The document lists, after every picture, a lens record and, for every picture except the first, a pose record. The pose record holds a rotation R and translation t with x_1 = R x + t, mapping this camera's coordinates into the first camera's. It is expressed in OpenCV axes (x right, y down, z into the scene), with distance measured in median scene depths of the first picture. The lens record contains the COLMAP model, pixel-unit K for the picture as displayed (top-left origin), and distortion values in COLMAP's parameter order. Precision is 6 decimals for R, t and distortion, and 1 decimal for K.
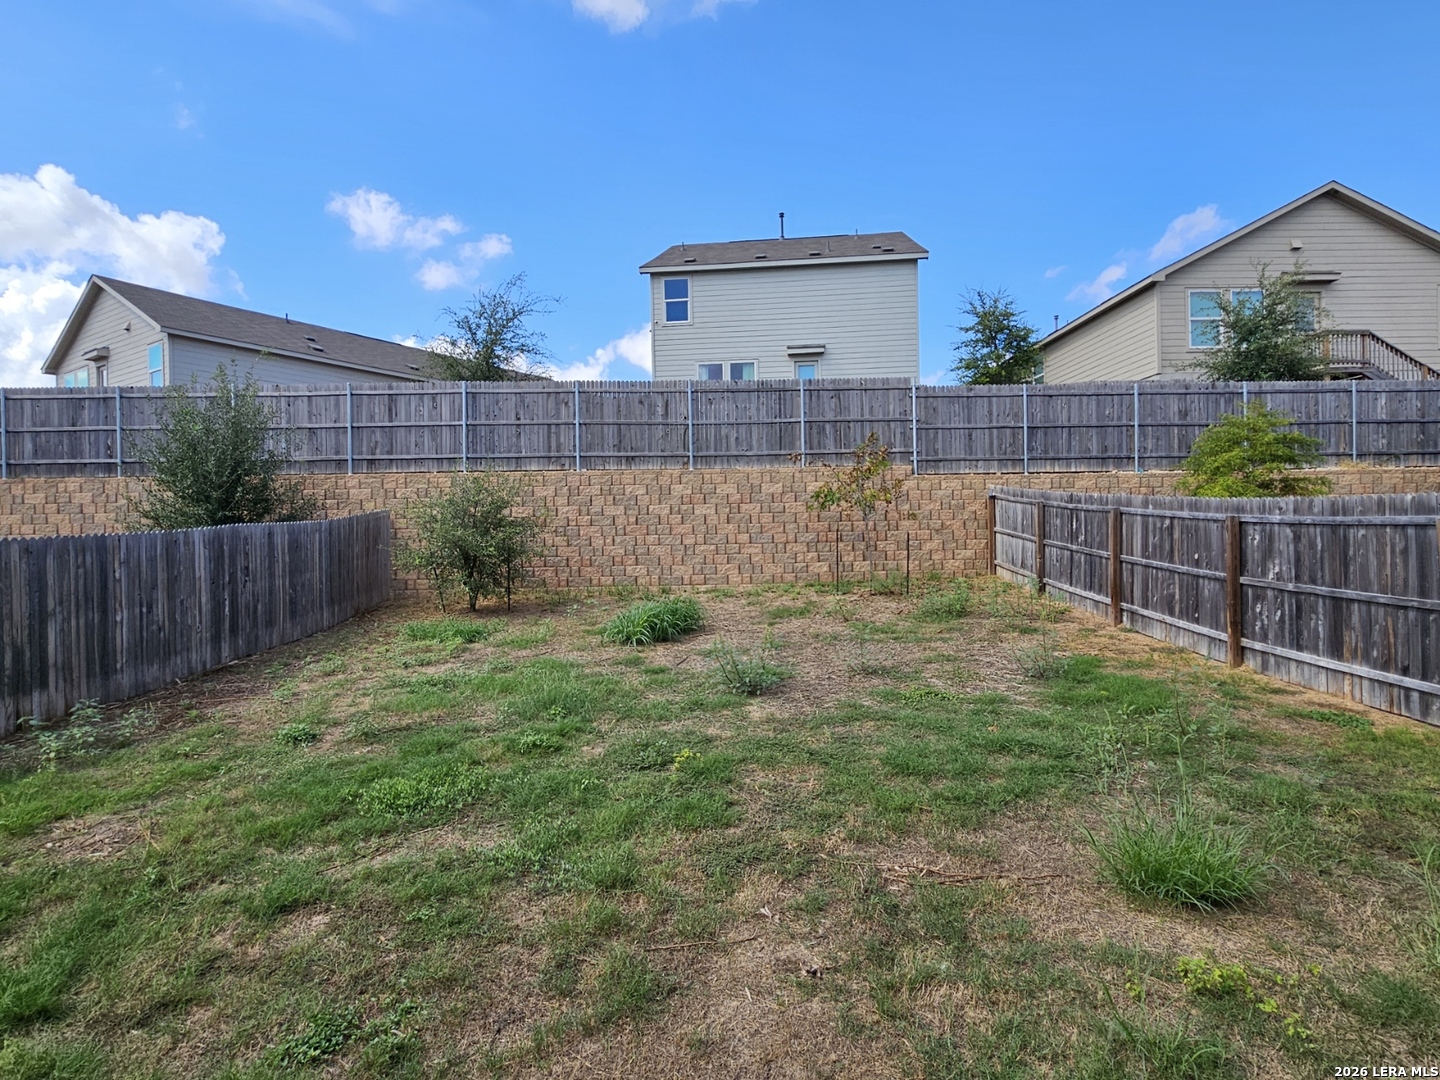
lens RADIAL K [[921.4, 0, 735.3], [0, 921.4, 525.4], [0, 0, 1]] dist [0.008171, -0.007216]
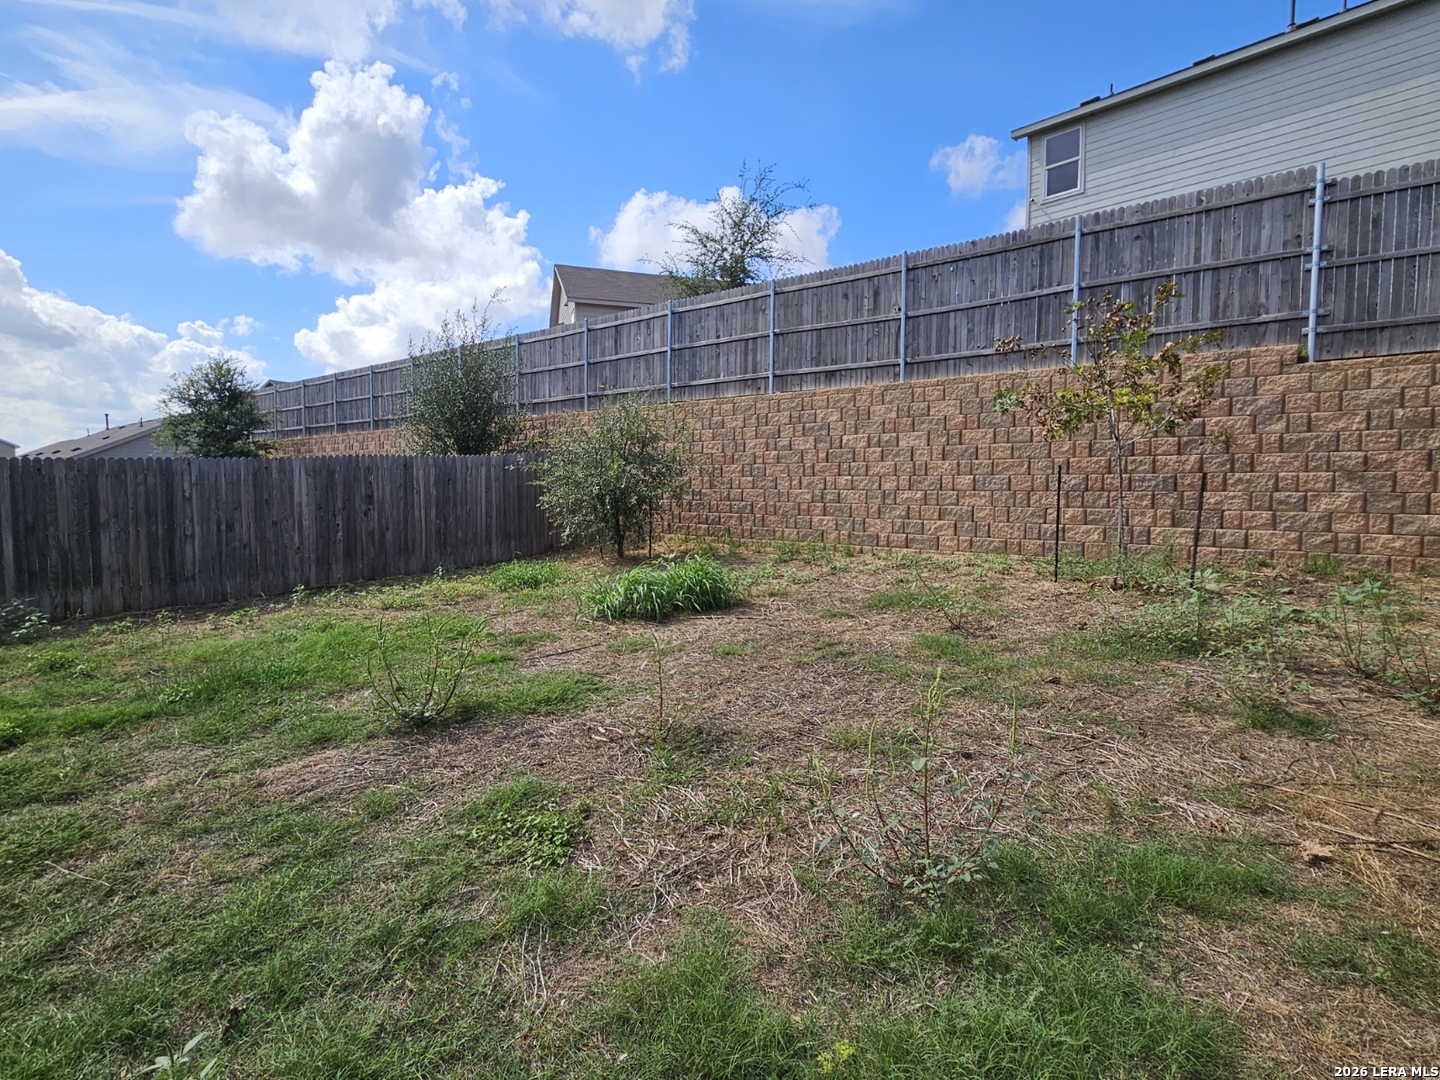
lens RADIAL K [[818.9, 0, 635.6], [0, 818.9, 539.6], [0, 0, 1]] dist [-0.000258, -0.002428]
pose [[0.696073, 0.066083, -0.714923, 0.264191], [-0.015833, 0.996926, 0.076734, 0.013558], [0.717796, -0.042093, 0.694980, 0.417674]]
